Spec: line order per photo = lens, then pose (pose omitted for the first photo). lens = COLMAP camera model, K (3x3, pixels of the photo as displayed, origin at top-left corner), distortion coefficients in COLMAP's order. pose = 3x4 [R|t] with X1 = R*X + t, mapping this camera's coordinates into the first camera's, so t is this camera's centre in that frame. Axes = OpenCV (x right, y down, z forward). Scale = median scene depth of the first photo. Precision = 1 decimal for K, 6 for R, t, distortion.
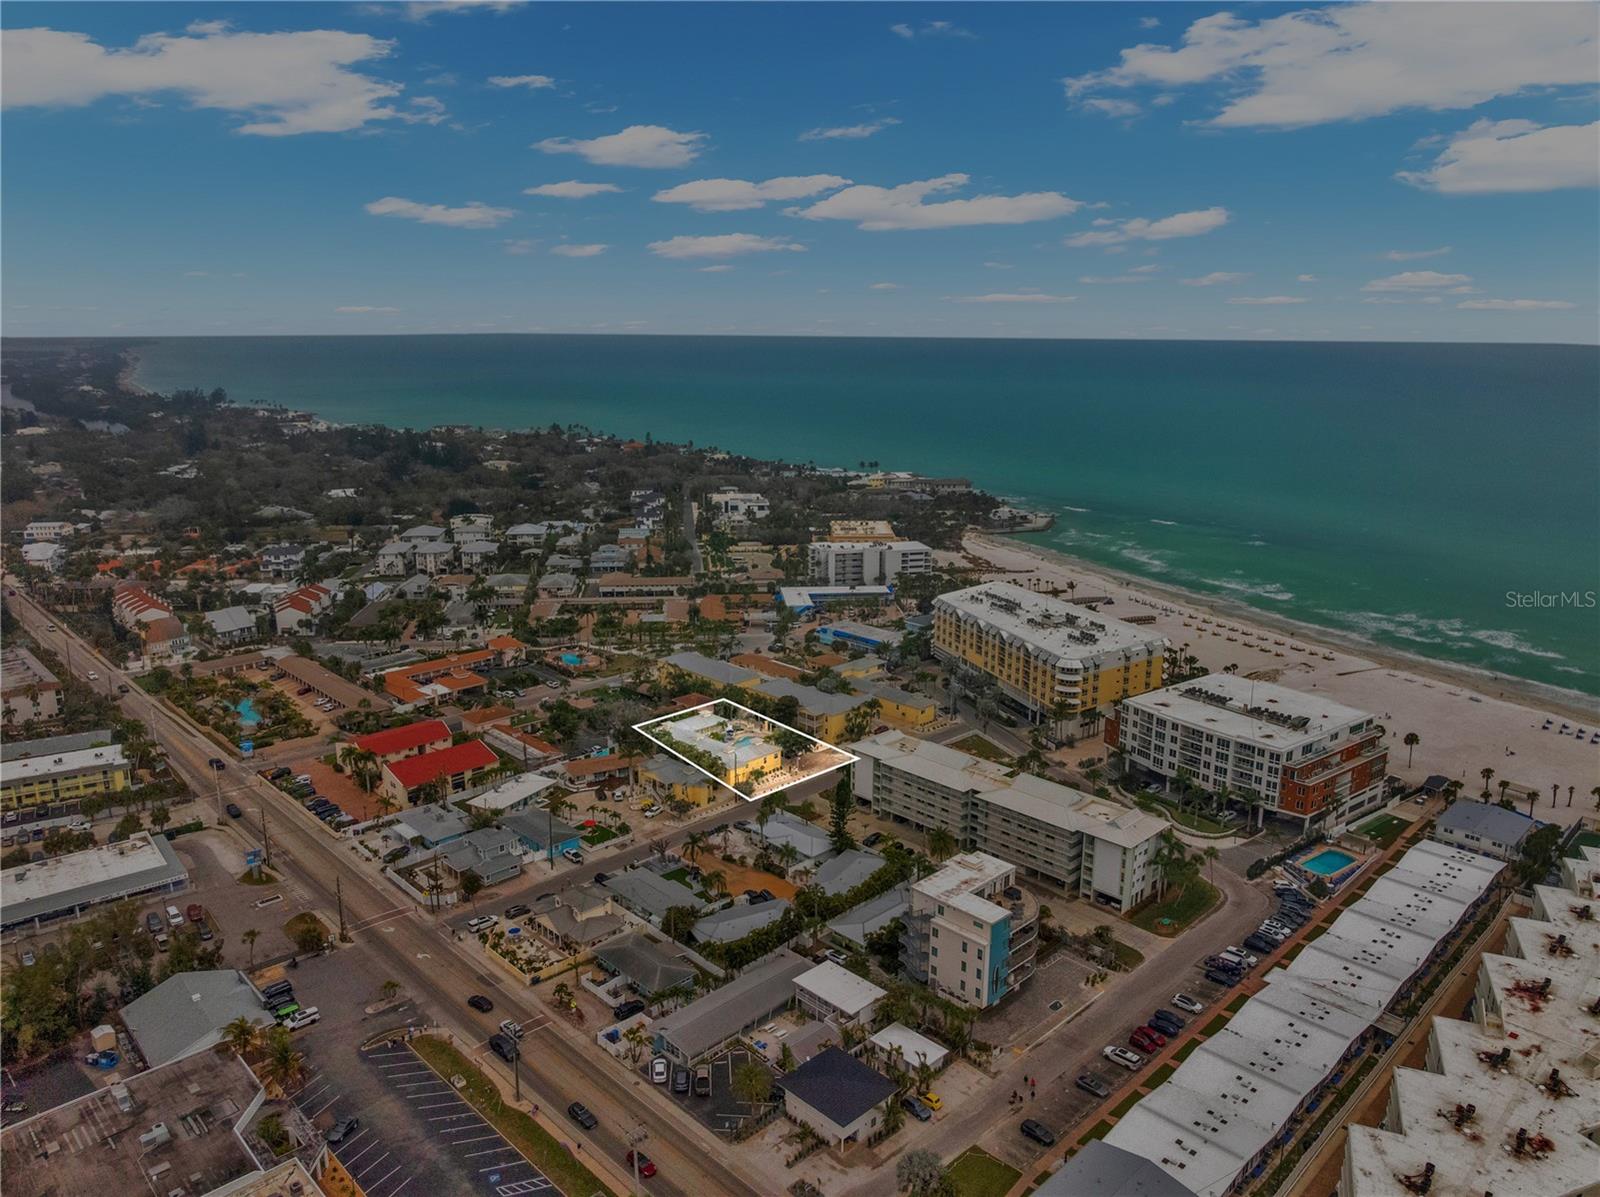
lens RADIAL K [[1132.6, 0, 801.7], [0, 1132.6, 574.7], [0, 0, 1]] dist [-0.032671, -0.009924]
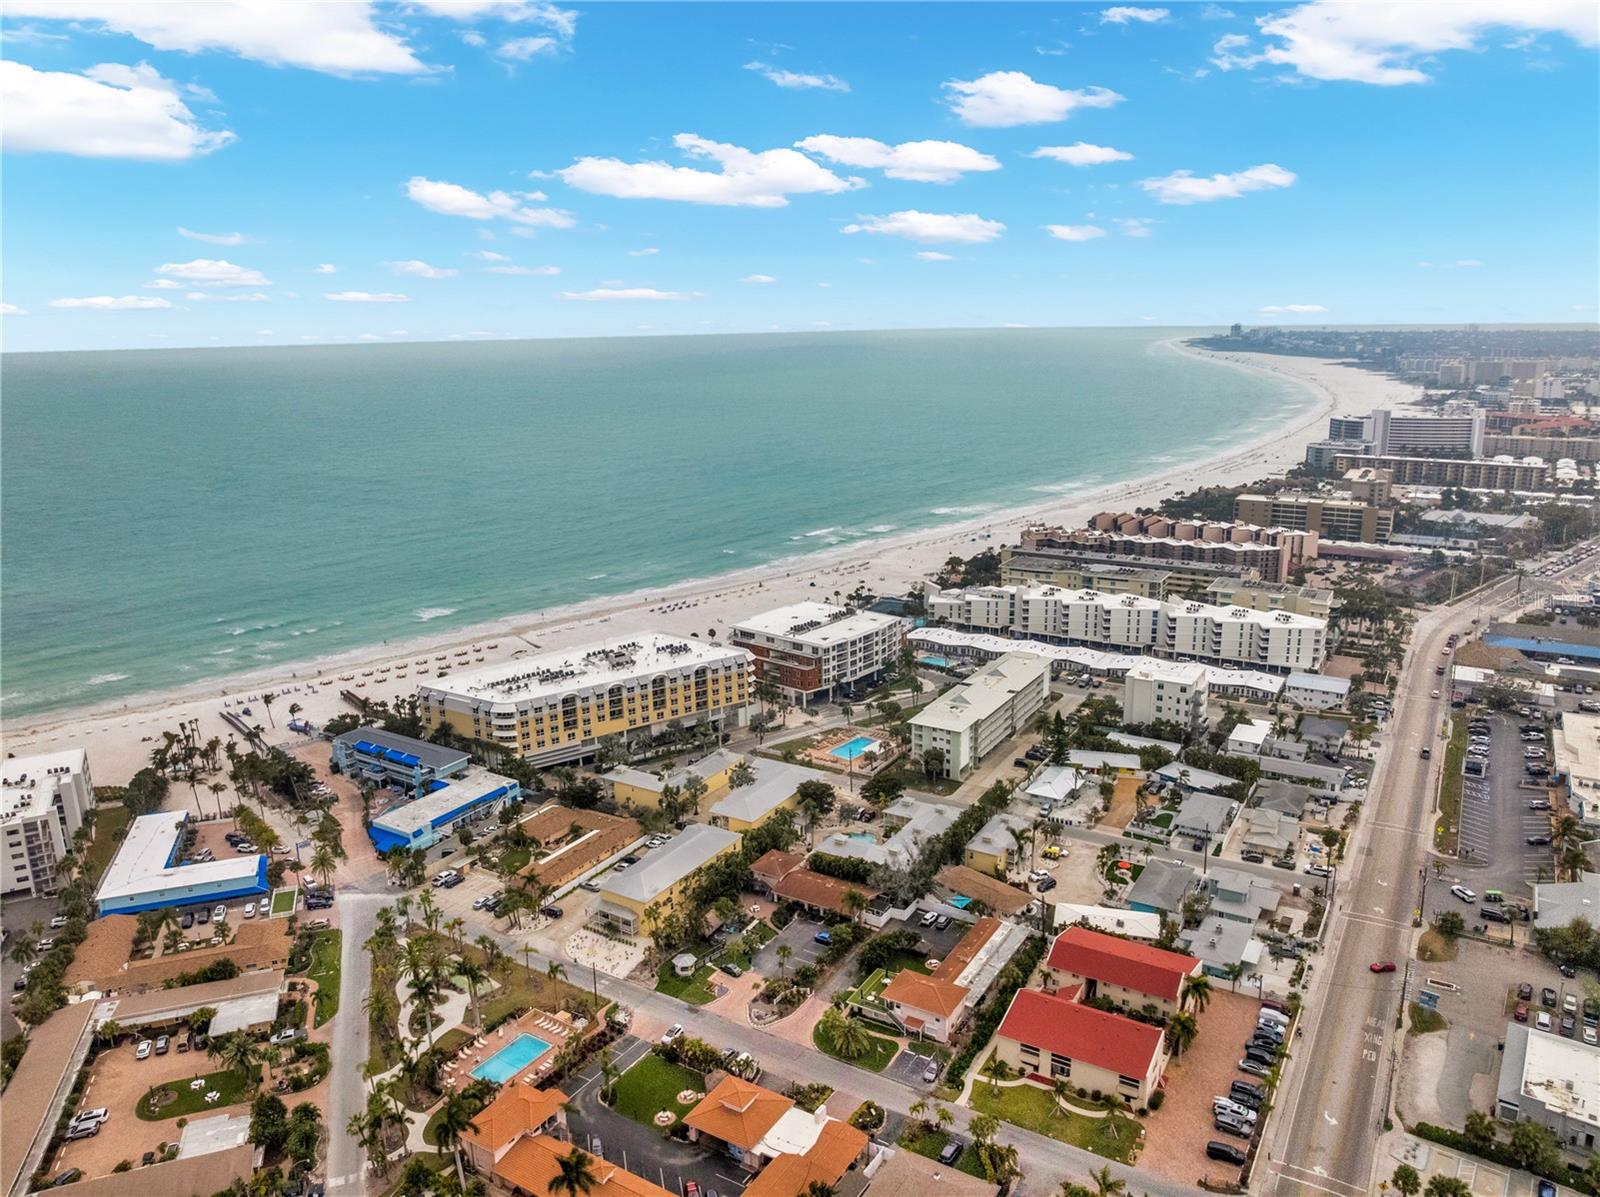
lens RADIAL K [[1132.6, 0, 801.7], [0, 1132.6, 574.7], [0, 0, 1]] dist [-0.032671, -0.009924]
pose [[-0.240082, -0.220136, 0.945463, -0.759355], [0.225154, 0.934762, 0.274818, -0.271323], [-0.944281, 0.278854, -0.174855, 1.038490]]
